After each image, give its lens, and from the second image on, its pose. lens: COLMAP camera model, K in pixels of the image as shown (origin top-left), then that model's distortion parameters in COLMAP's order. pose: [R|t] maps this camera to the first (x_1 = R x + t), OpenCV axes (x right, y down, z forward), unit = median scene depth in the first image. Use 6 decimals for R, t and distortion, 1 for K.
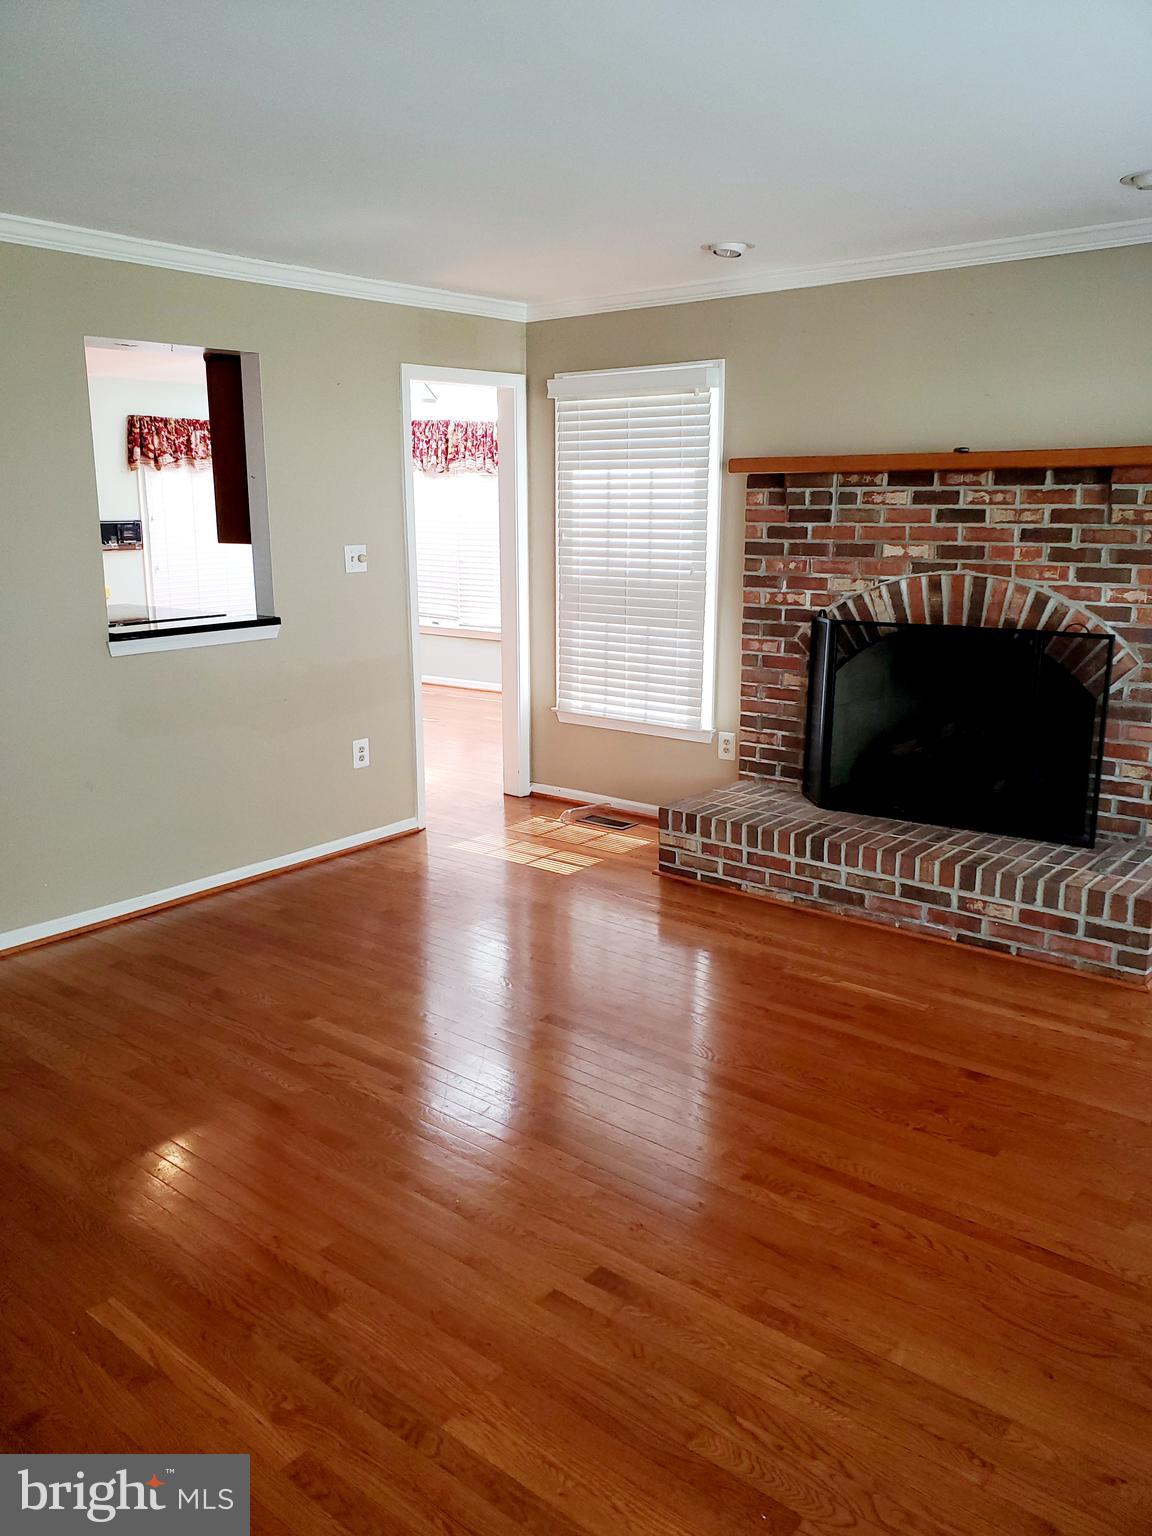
lens RADIAL K [[1165.3, 0, 569.3], [0, 1165.3, 780.9], [0, 0, 1]] dist [0.106426, -0.295369]
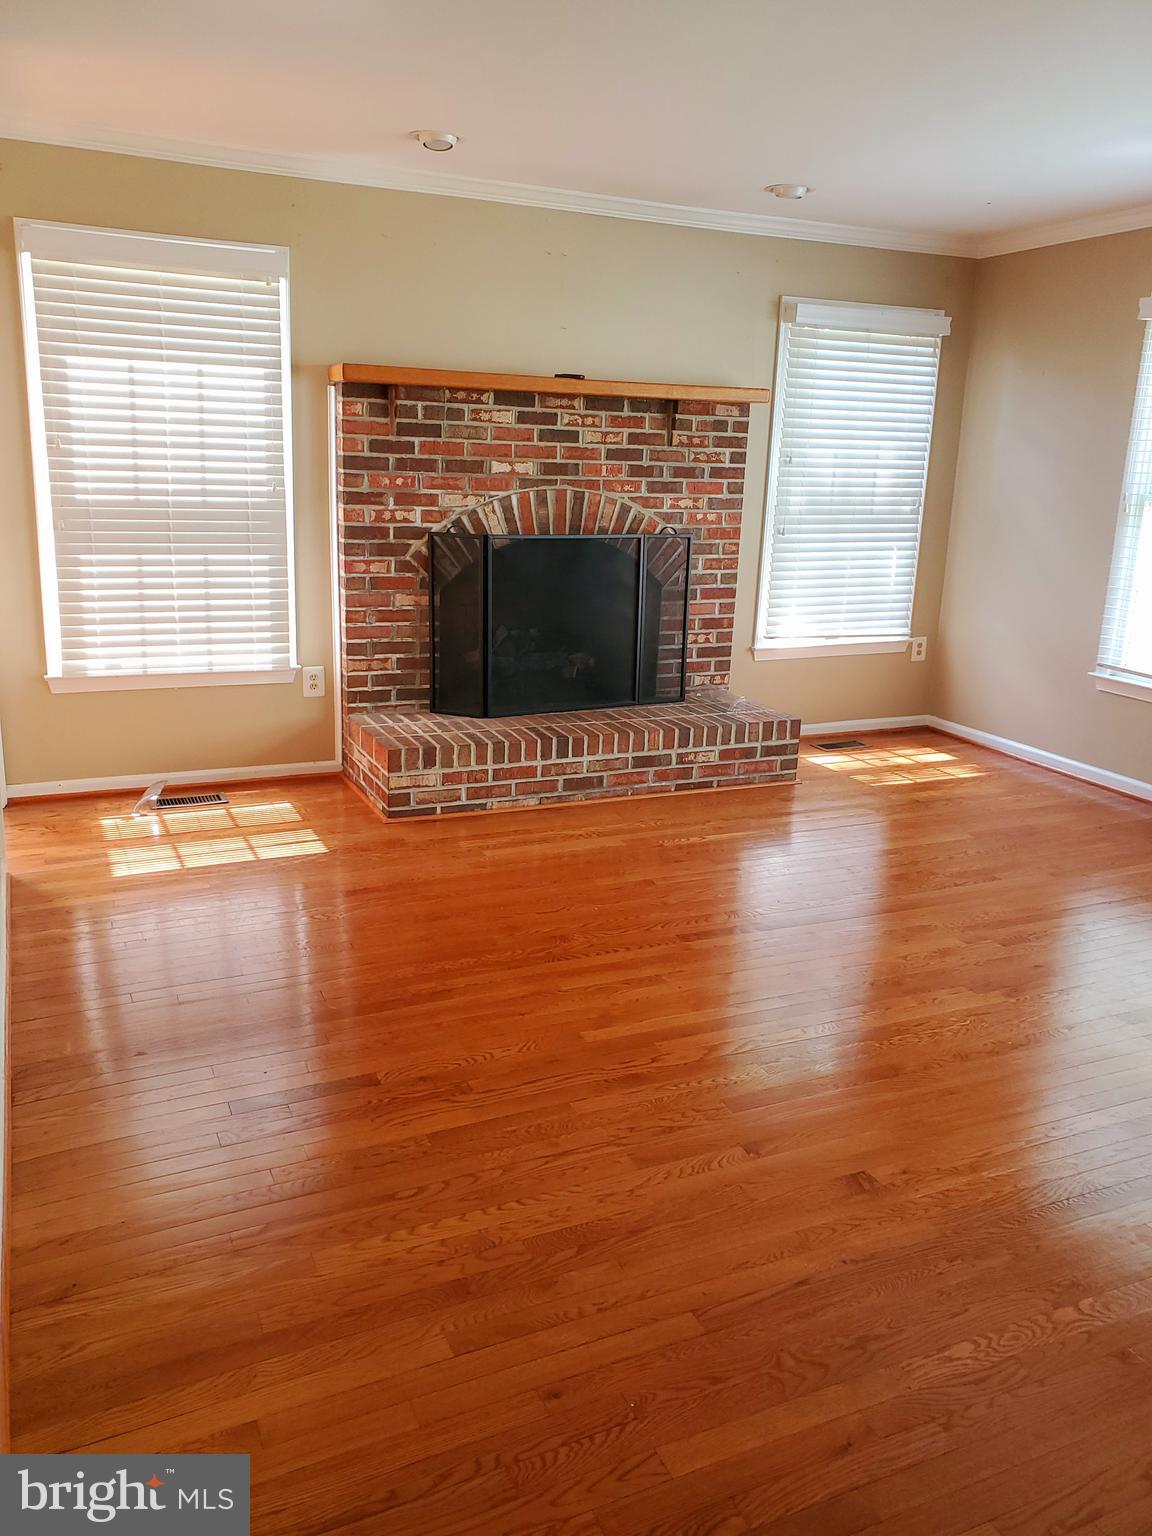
lens RADIAL K [[1165.3, 0, 569.3], [0, 1165.3, 780.9], [0, 0, 1]] dist [0.106426, -0.295369]
pose [[0.438815, -0.228726, 0.868980, -0.680605], [0.169350, 0.970783, 0.170003, -0.087842], [-0.882475, 0.072562, 0.464729, 0.461072]]
